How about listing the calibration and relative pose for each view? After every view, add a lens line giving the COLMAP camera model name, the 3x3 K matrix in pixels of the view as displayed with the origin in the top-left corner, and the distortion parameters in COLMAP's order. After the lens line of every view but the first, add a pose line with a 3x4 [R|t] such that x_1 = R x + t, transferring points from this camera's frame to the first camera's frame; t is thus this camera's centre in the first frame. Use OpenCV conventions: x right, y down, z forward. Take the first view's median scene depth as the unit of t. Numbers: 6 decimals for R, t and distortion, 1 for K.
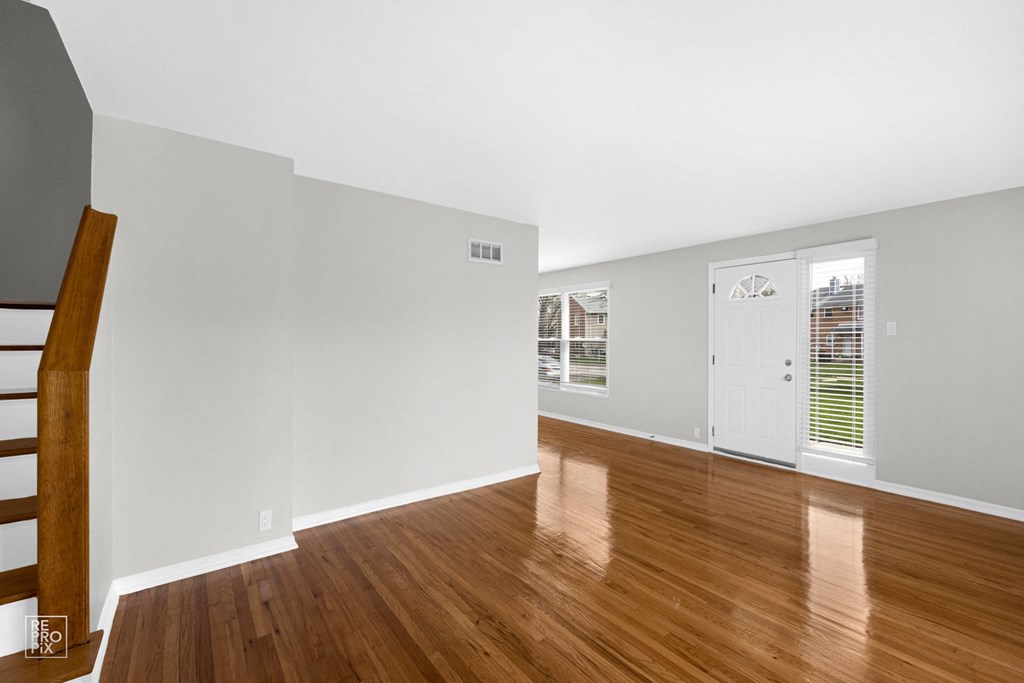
lens RADIAL K [[478.2, 0, 503.3], [0, 478.2, 341.5], [0, 0, 1]] dist [-0.014067, 0.002145]
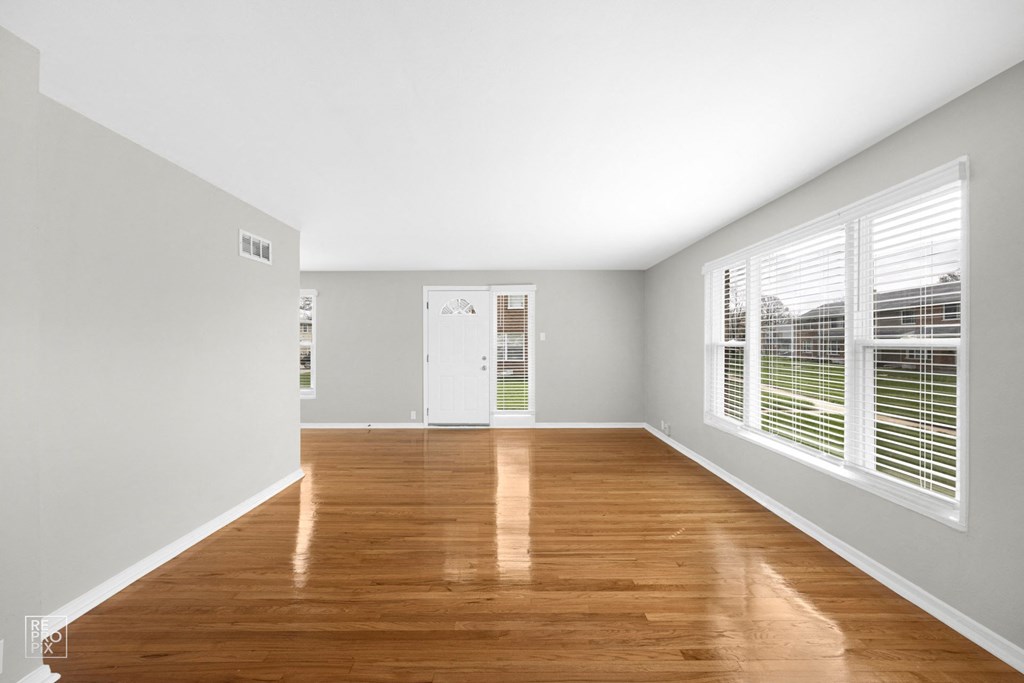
lens RADIAL K [[395.0, 0, 530.4], [0, 395.0, 340.8], [0, 0, 1]] dist [0.004320, 0.001575]
pose [[0.590862, 0.001181, 0.806772, -0.340713], [0.009718, 0.999916, -0.008581, 0.001089], [-0.806714, 0.012910, 0.590801, 0.130513]]
